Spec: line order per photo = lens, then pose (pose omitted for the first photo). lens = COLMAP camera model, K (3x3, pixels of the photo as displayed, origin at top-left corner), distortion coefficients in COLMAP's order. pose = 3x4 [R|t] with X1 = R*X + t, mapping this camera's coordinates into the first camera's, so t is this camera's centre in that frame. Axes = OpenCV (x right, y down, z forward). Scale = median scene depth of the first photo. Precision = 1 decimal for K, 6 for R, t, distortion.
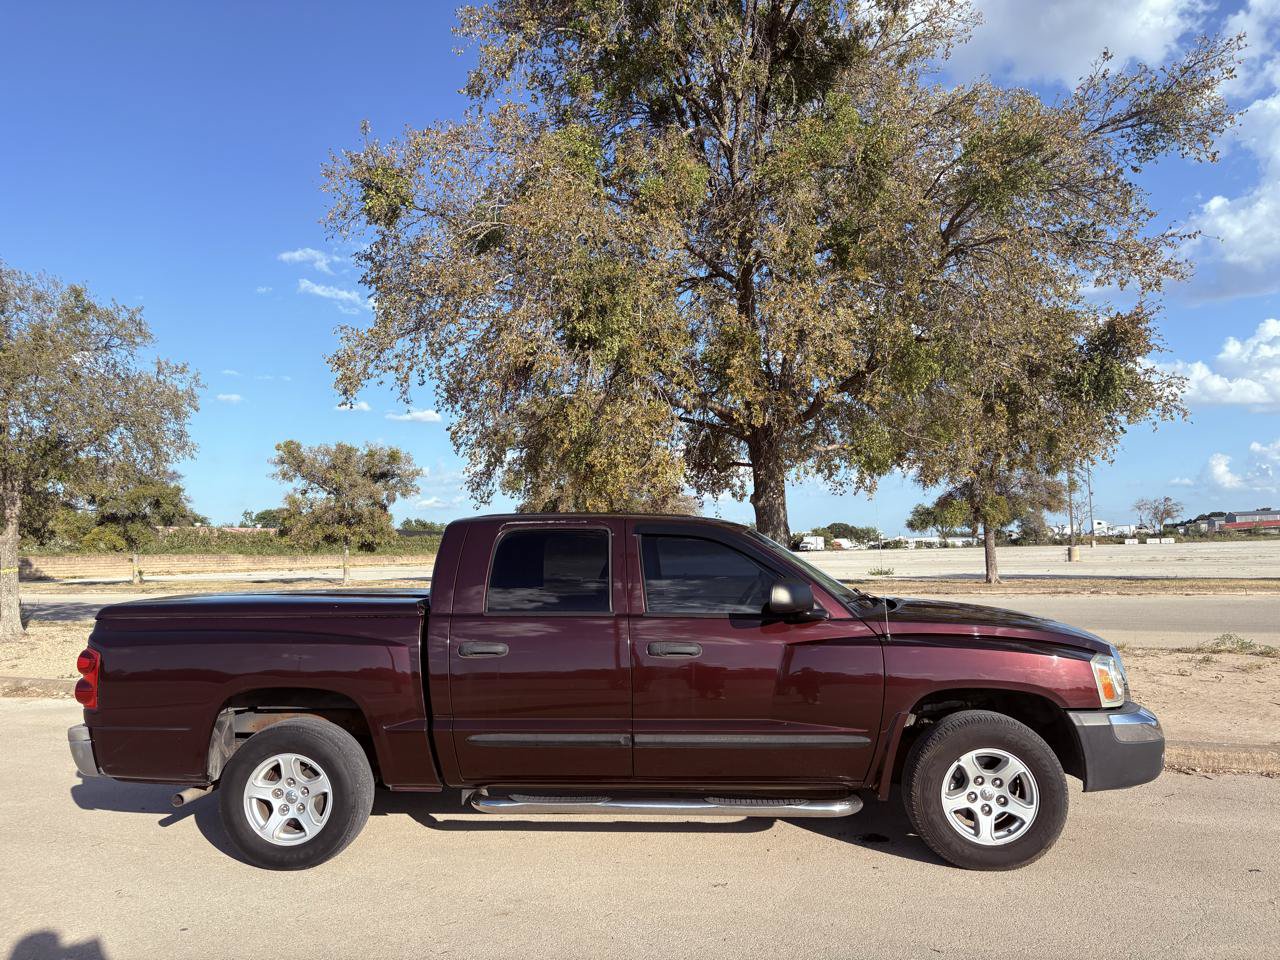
lens RADIAL K [[963.4, 0, 652.5], [0, 963.4, 483.0], [0, 0, 1]] dist [0.030053, -0.026459]
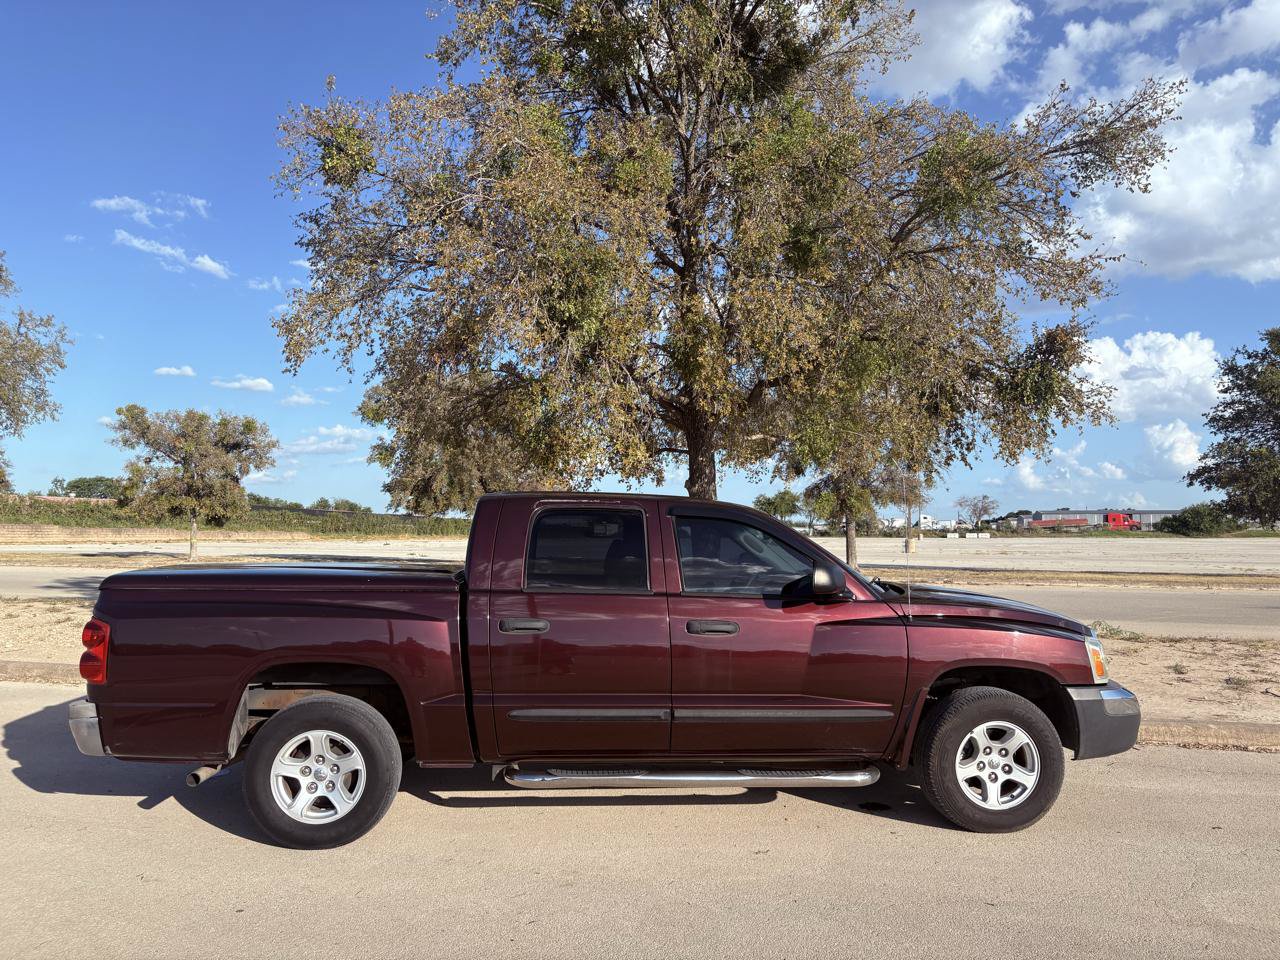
lens RADIAL K [[963.4, 0, 641.4], [0, 963.4, 482.3], [0, 0, 1]] dist [0.030053, -0.026459]
pose [[0.986907, 0.034210, 0.157621, -0.131672], [-0.036699, 0.999243, 0.012904, 0.003596], [-0.157060, -0.018520, 0.987415, -0.003993]]
